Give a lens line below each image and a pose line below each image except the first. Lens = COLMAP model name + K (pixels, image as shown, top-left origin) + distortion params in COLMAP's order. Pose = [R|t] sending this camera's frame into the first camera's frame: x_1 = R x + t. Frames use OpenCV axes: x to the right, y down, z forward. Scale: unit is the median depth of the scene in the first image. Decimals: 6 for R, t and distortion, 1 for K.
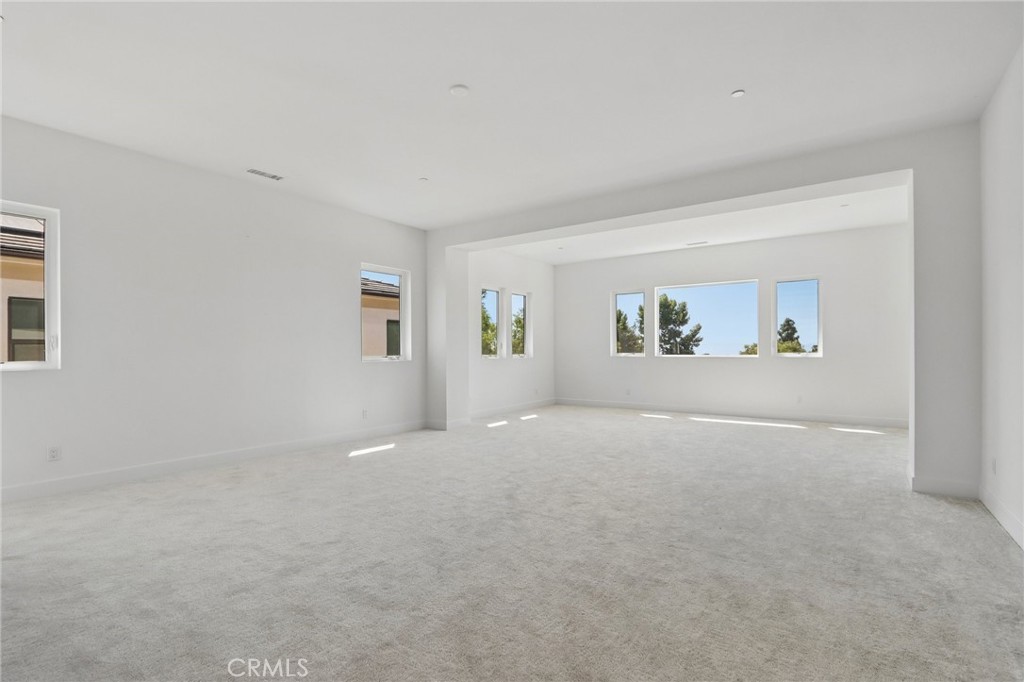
lens RADIAL K [[478.9, 0, 507.6], [0, 478.9, 346.7], [0, 0, 1]] dist [-0.001383, 0.000288]
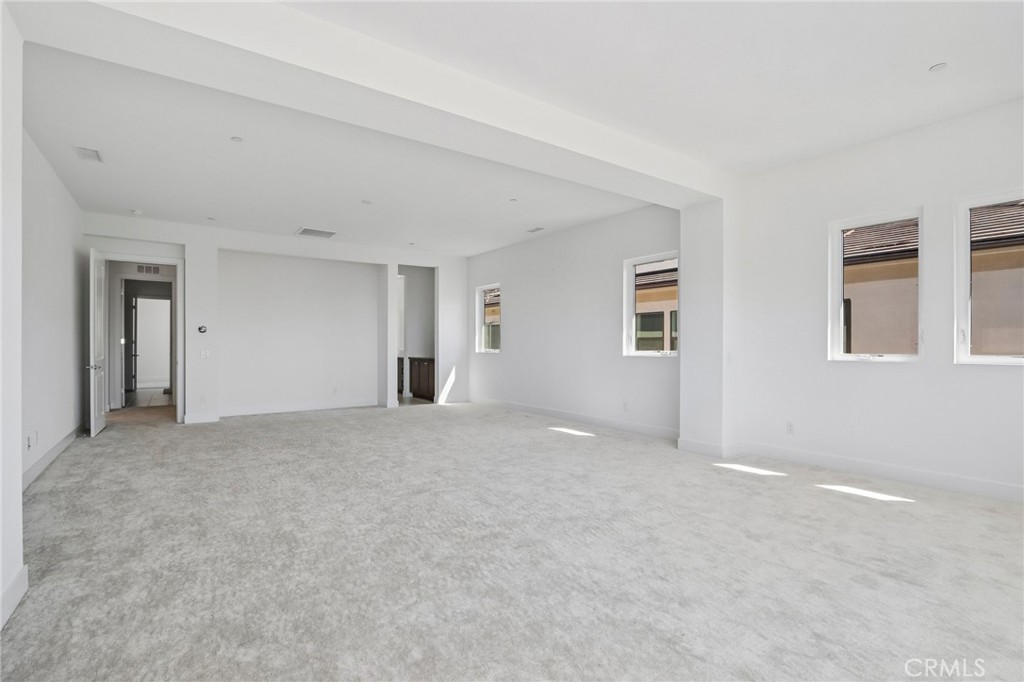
lens RADIAL K [[478.9, 0, 507.6], [0, 478.9, 346.7], [0, 0, 1]] dist [-0.001383, 0.000288]
pose [[-0.329033, 0.009251, -0.944273, 0.706346], [0.009589, 0.999933, 0.006455, 0.001195], [0.944270, -0.006931, -0.329100, 1.039899]]
